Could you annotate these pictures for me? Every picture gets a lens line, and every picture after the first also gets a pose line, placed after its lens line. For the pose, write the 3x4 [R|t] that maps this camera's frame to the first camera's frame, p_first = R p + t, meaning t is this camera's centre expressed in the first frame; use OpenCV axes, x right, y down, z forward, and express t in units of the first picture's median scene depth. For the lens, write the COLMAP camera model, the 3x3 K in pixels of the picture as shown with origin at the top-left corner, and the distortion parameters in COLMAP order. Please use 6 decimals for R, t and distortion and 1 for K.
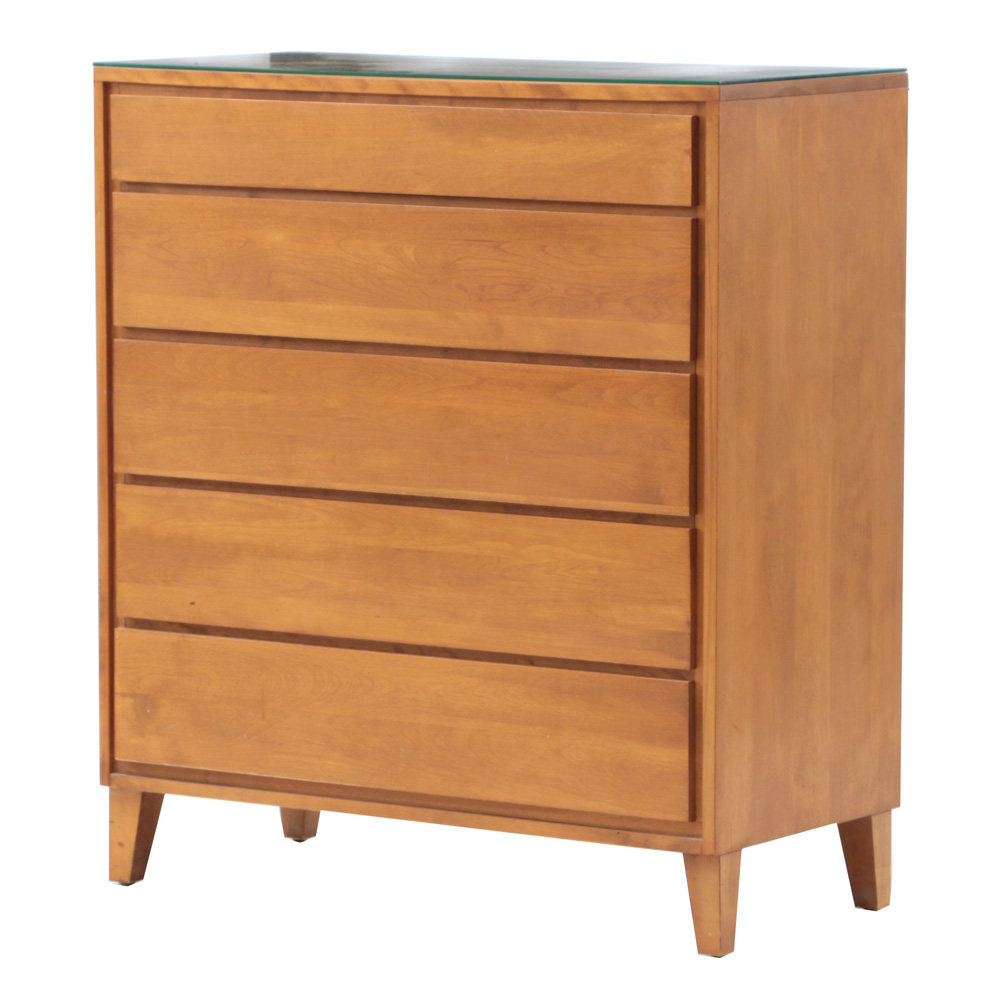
lens RADIAL K [[5645.4, 0, 499.1], [0, 5645.4, 490.2], [0, 0, 1]] dist [0.686610, 0.000000]
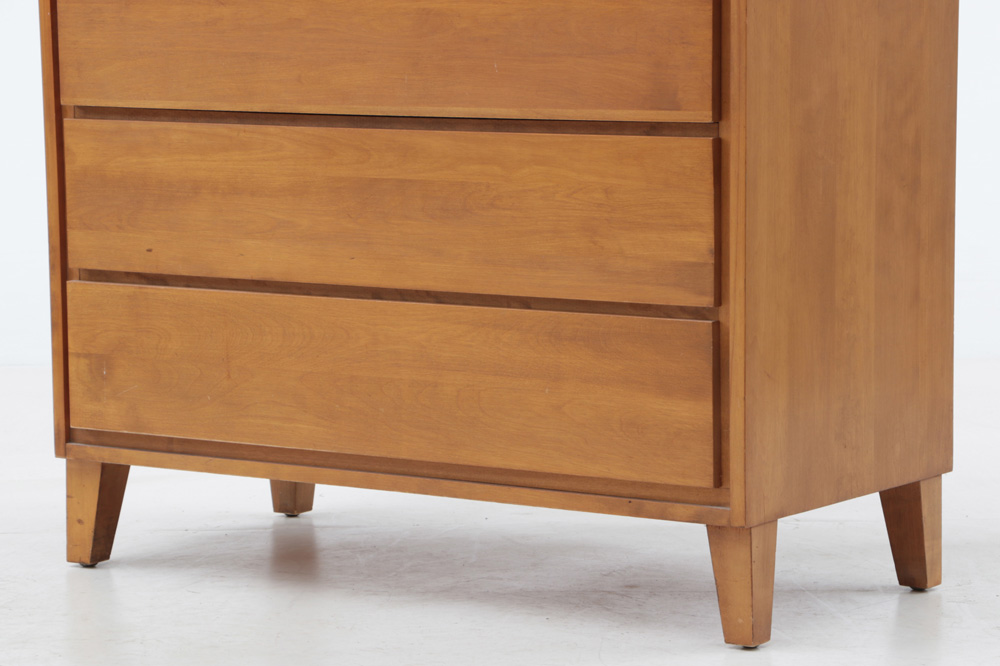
lens RADIAL K [[3282.8, 0, 501.3], [0, 3282.8, 332.9], [0, 0, 1]] dist [0.689895, 0.000000]
pose [[0.999813, -0.009455, -0.016867, 0.010121], [0.009536, 0.999943, 0.004744, 0.032049], [0.016821, -0.004904, 0.999846, 0.496150]]
